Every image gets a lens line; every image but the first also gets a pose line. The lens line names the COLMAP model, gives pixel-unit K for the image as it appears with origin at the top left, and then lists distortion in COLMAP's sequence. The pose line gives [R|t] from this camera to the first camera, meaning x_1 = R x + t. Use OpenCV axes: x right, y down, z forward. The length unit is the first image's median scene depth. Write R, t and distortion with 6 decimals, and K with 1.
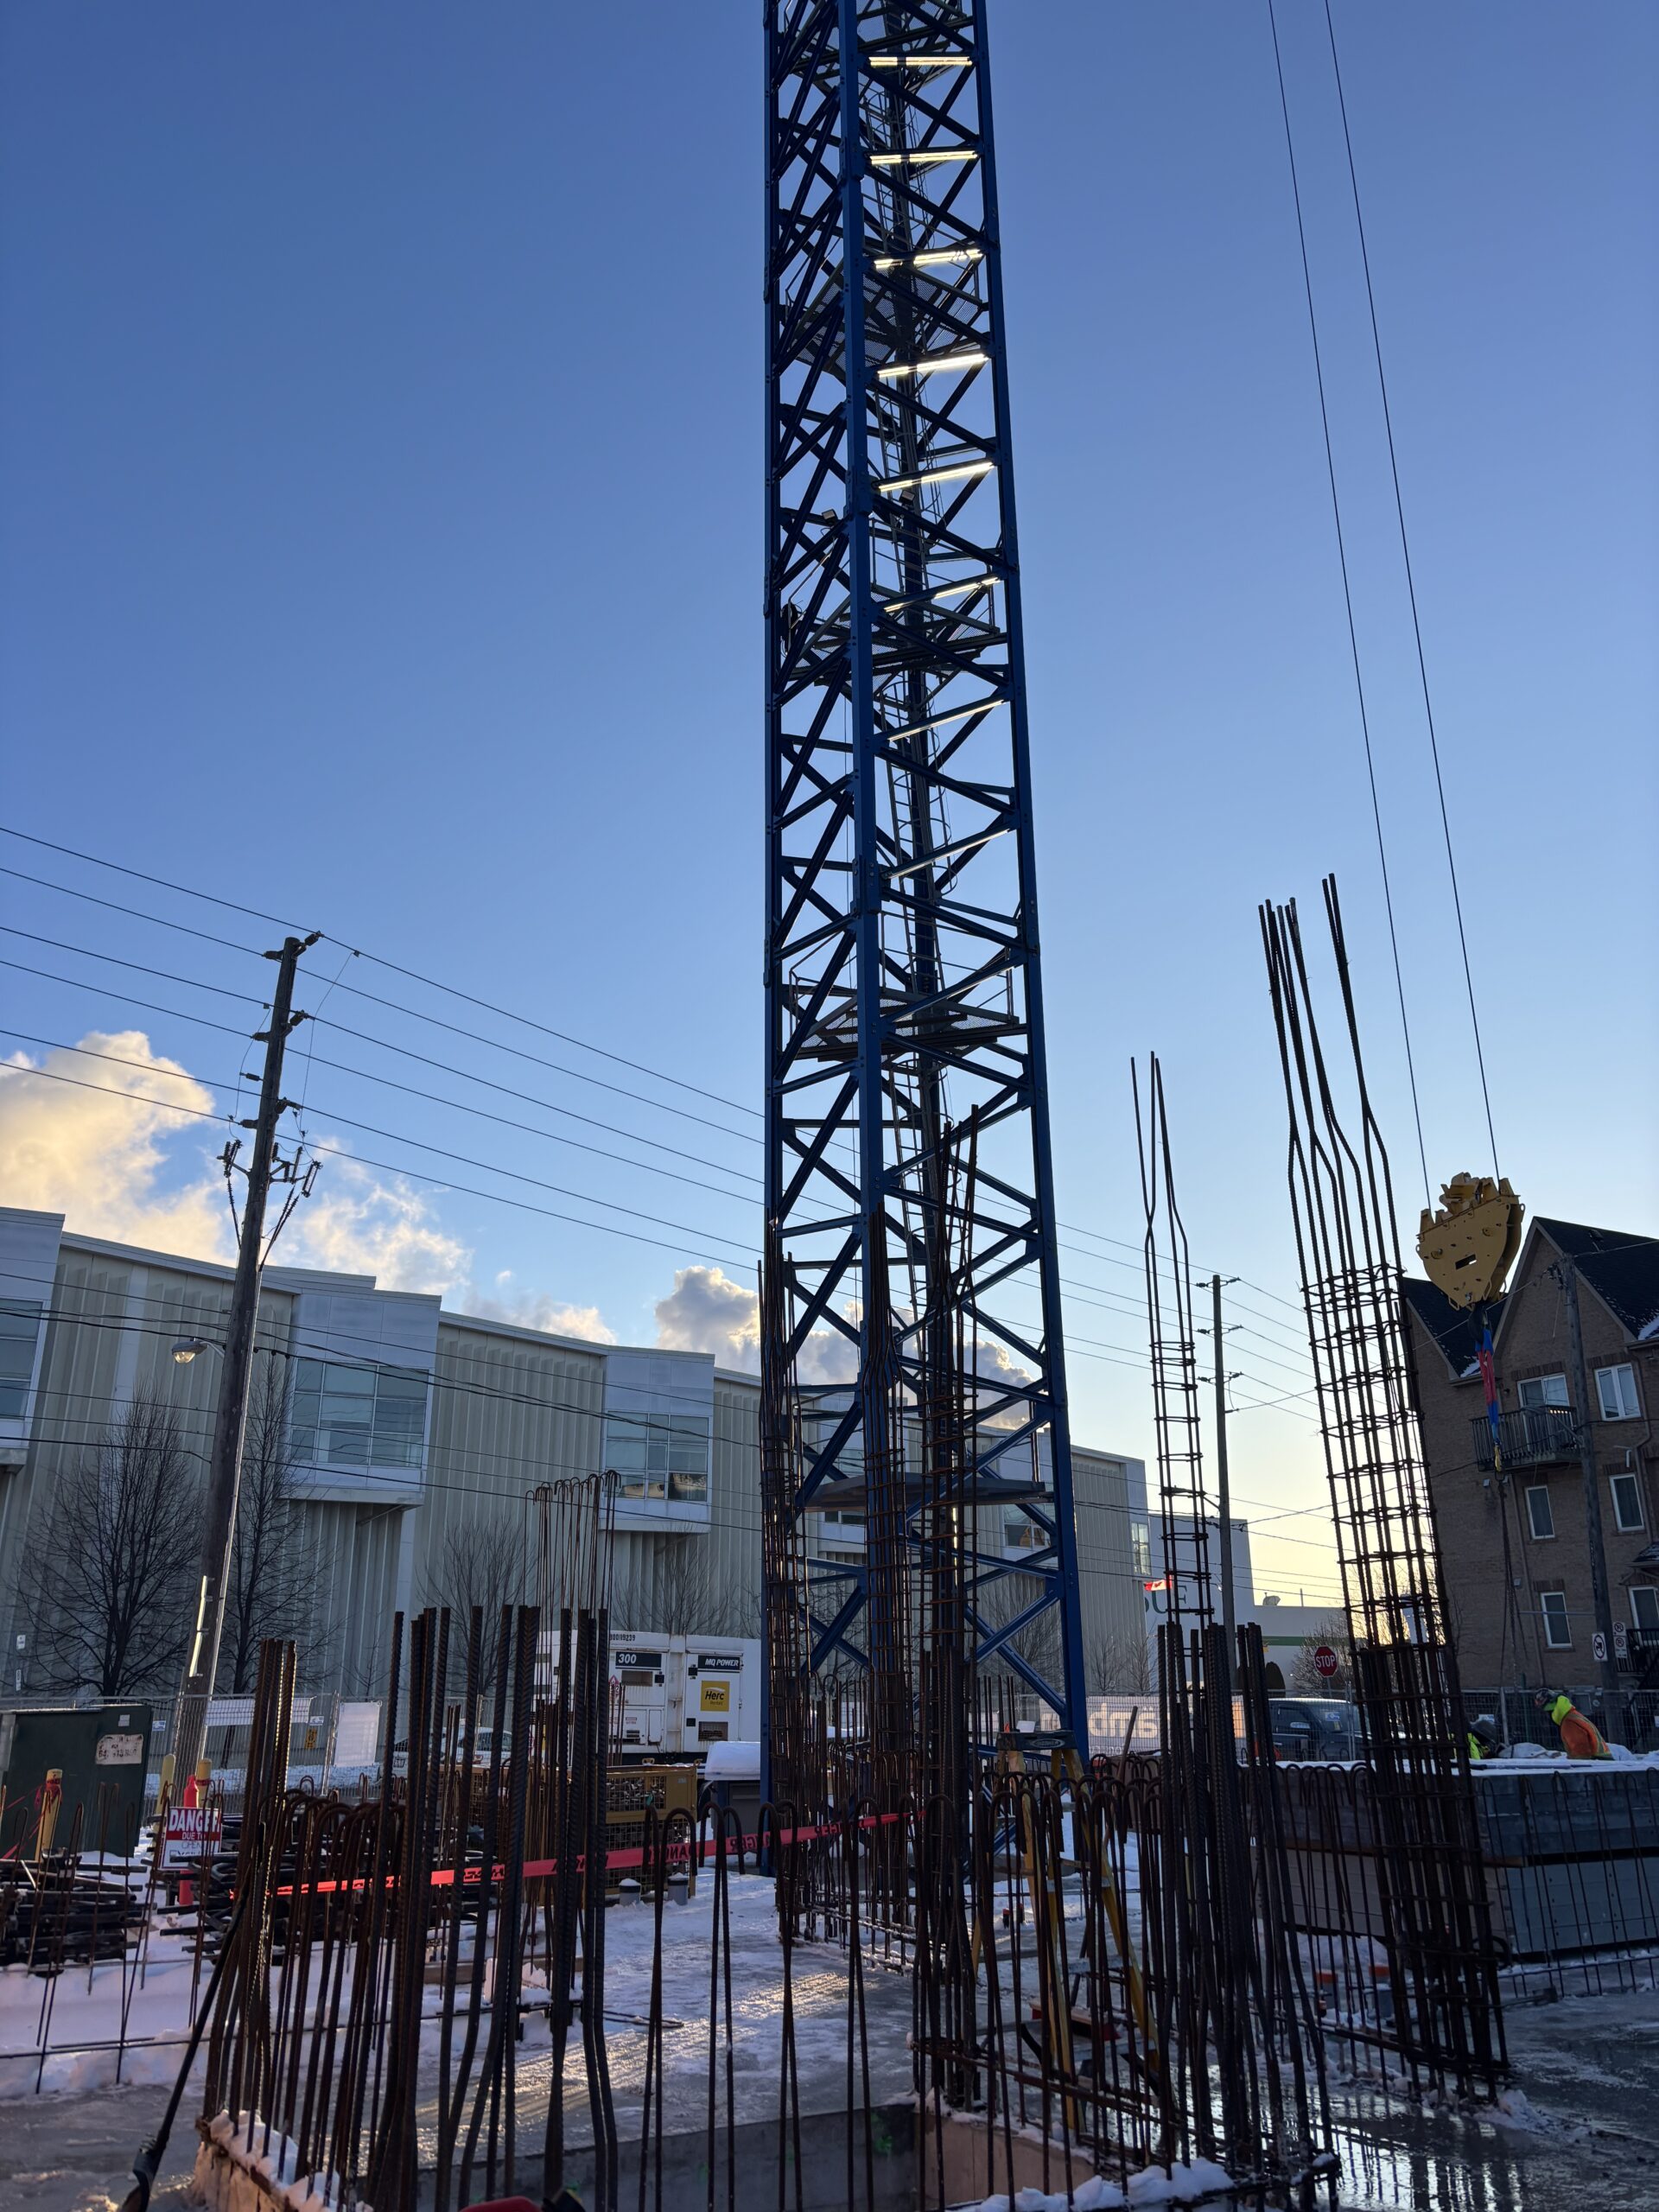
lens RADIAL K [[1673.9, 0, 823.9], [0, 1673.9, 1069.5], [0, 0, 1]] dist [0.054081, 0.002897]
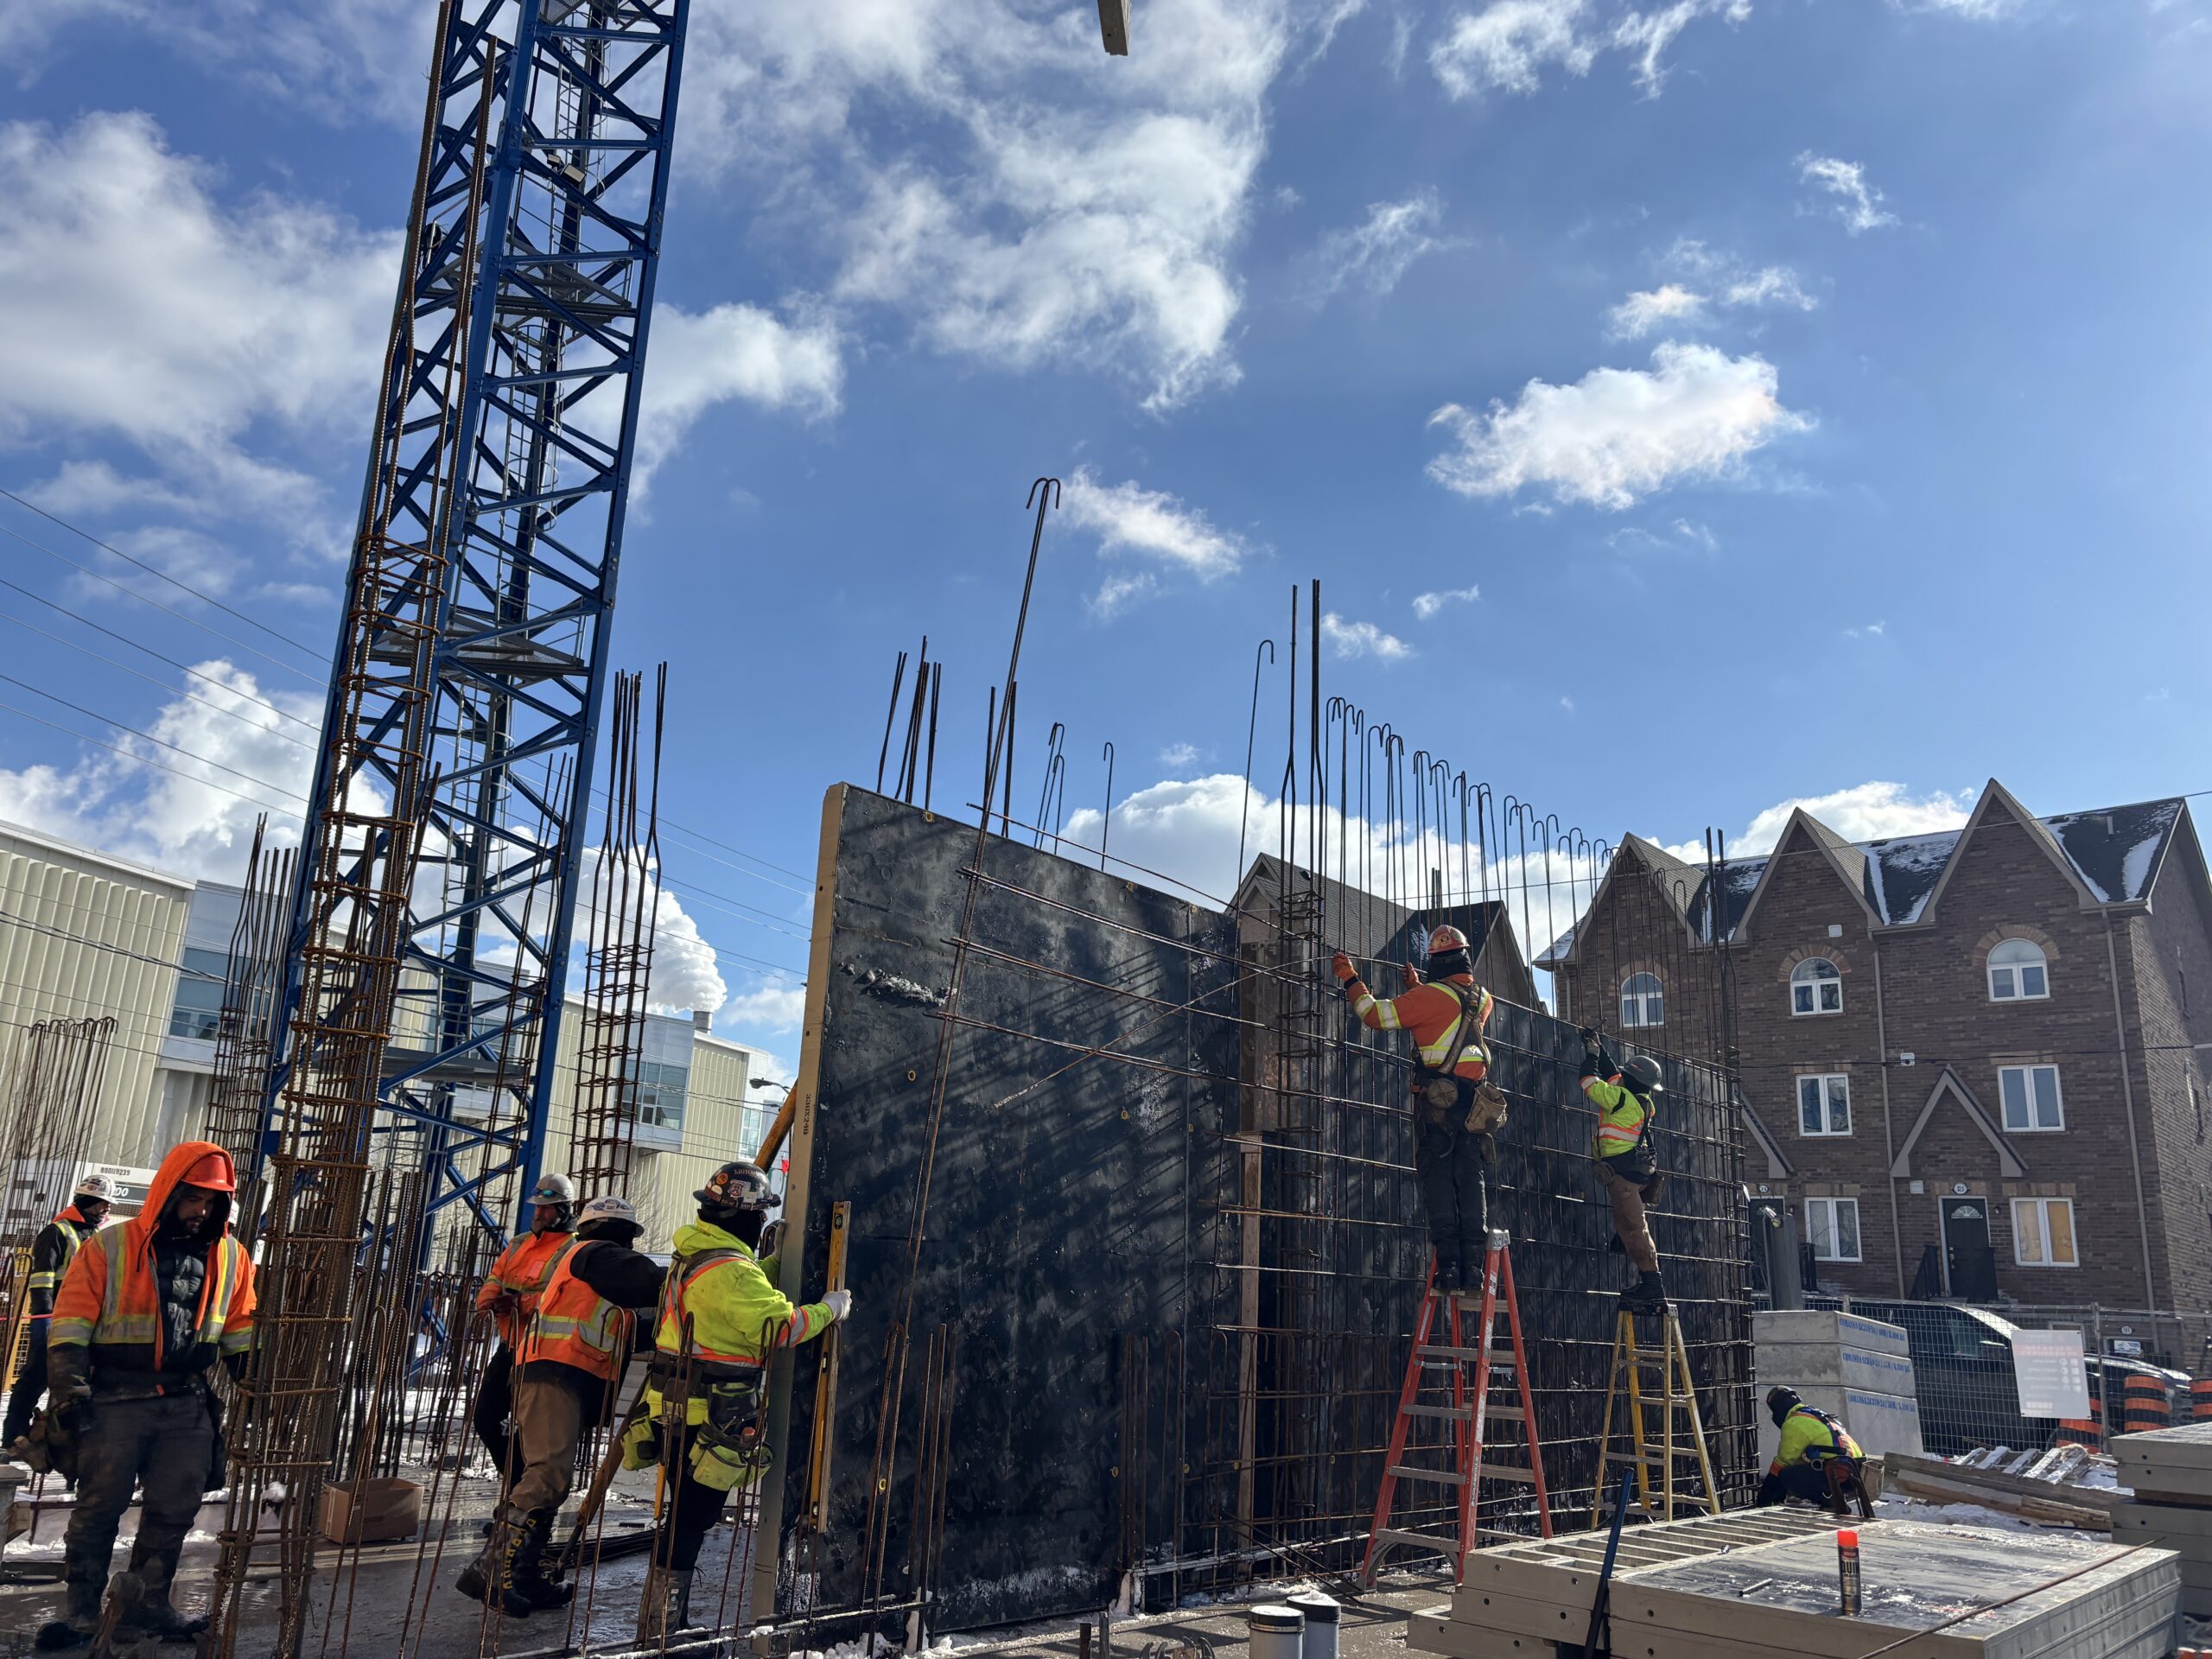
lens RADIAL K [[1673.9, 0, 1054.8], [0, 1673.9, 817.9], [0, 0, 1]] dist [0.054081, 0.002897]
pose [[0.936033, 0.161356, 0.312739, 0.074924], [-0.188274, 0.980422, 0.057662, -0.051133], [-0.297312, -0.112854, 0.948087, -0.164062]]
